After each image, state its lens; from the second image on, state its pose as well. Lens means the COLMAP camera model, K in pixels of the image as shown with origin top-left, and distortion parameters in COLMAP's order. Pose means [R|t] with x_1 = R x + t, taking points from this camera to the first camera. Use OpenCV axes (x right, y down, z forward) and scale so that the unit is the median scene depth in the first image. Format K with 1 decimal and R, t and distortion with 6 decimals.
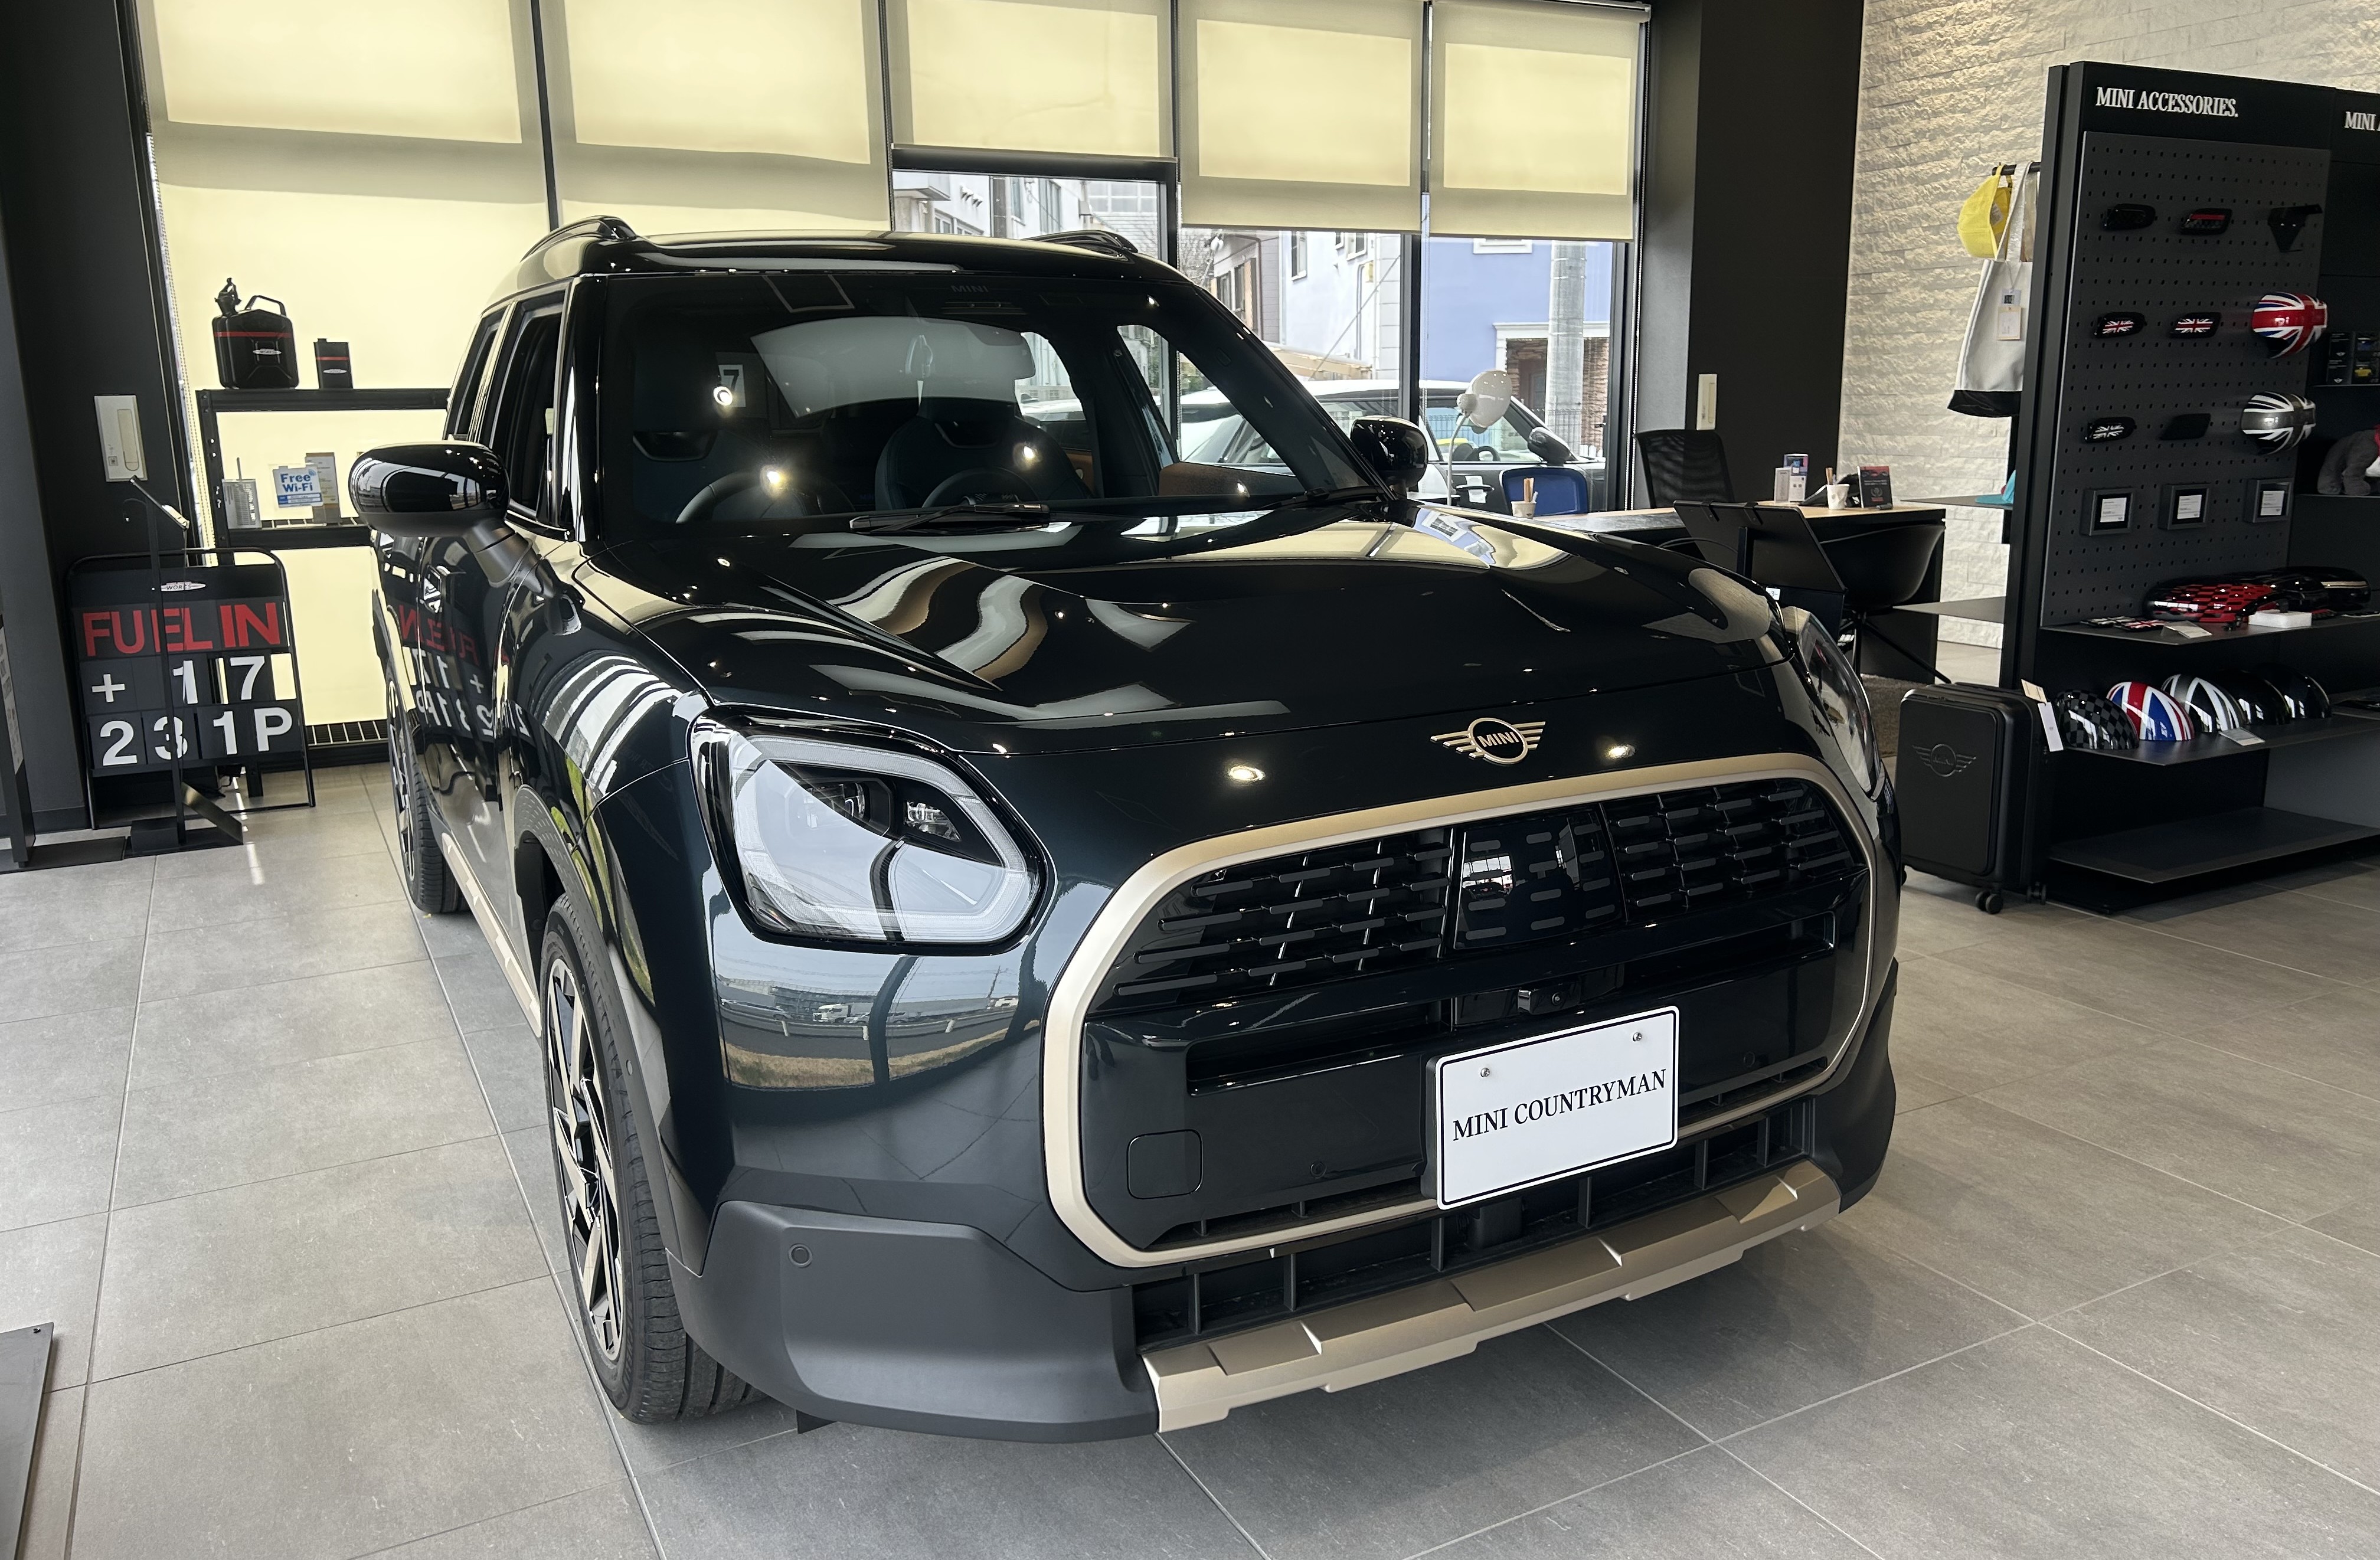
lens RADIAL K [[1787.8, 0, 1196.9], [0, 1787.8, 770.5], [0, 0, 1]] dist [0.011152, -0.004797]
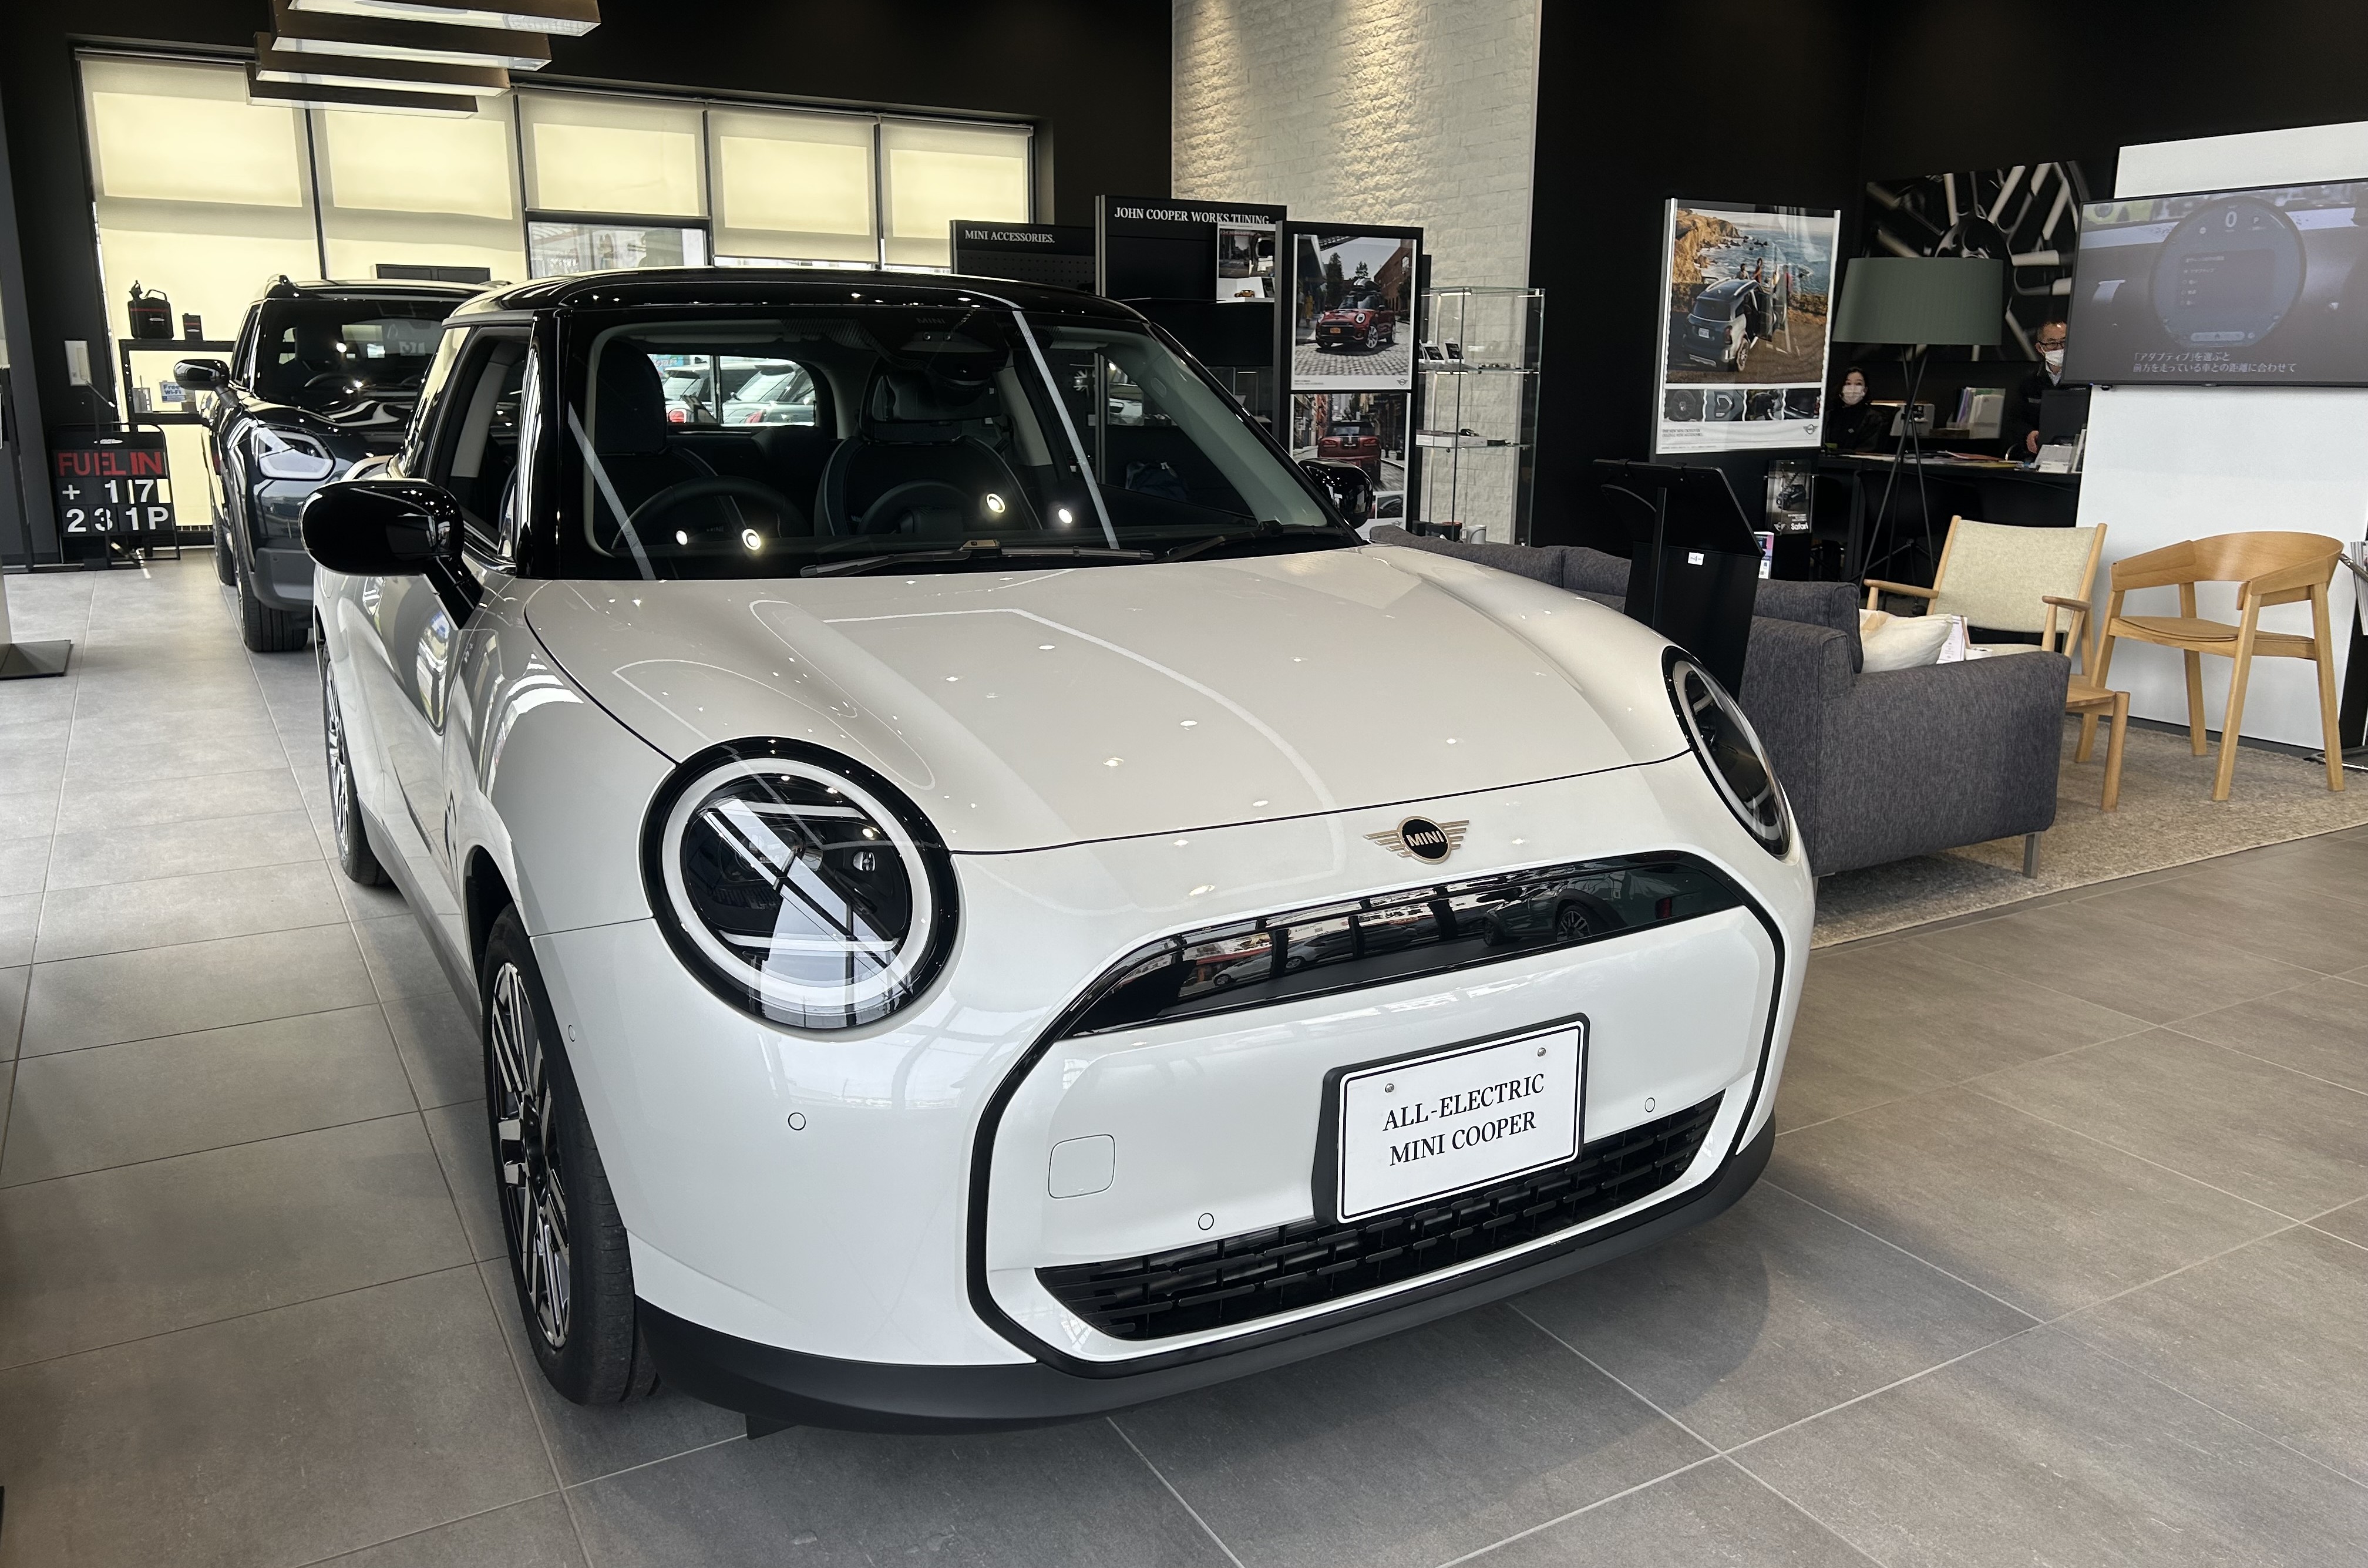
lens RADIAL K [[1811.4, 0, 1189.2], [0, 1811.4, 794.9], [0, 0, 1]] dist [0.006516, -0.004856]
pose [[0.999292, 0.019948, 0.031891, 0.529570], [-0.020613, 0.999574, 0.020650, 0.209741], [-0.031466, -0.021293, 0.999278, -0.977538]]
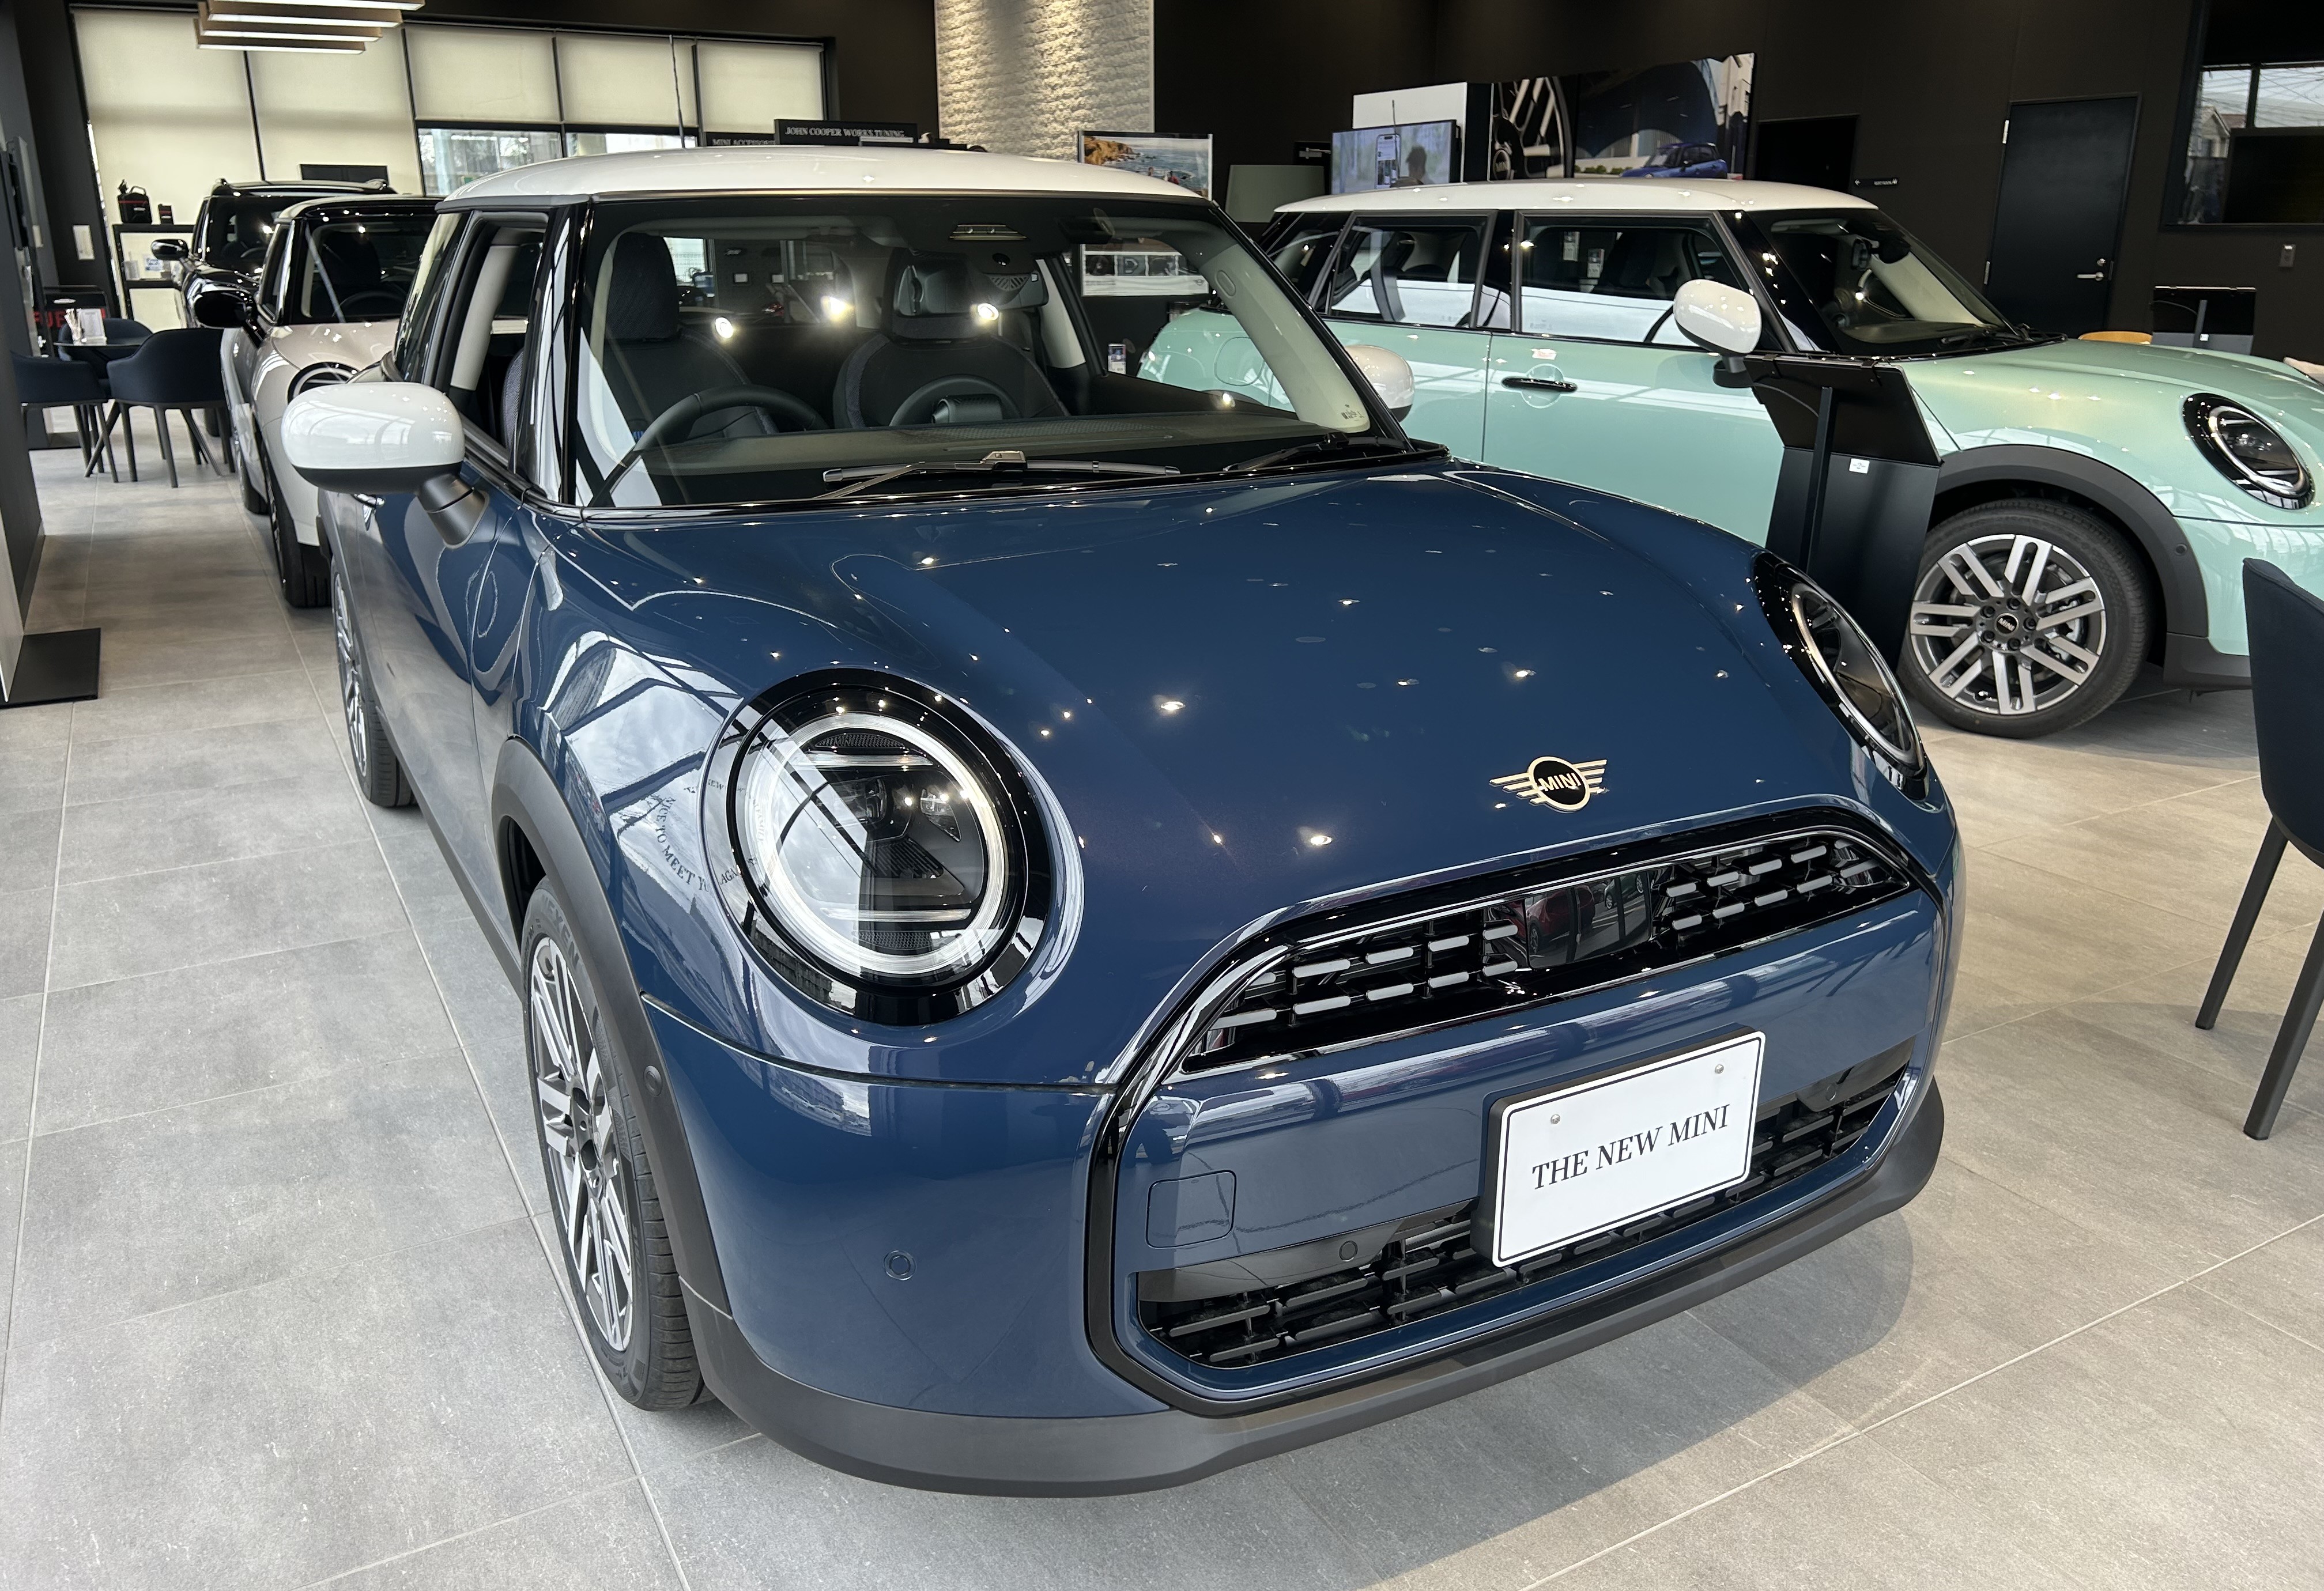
lens RADIAL K [[1795.3, 0, 1151.7], [0, 1795.3, 796.4], [0, 0, 1]] dist [0.002103, -0.004782]
pose [[0.999795, 0.017268, 0.010582, 0.920017], [-0.018184, 0.995439, 0.093652, 0.337081], [-0.008917, -0.093825, 0.995549, -1.654973]]
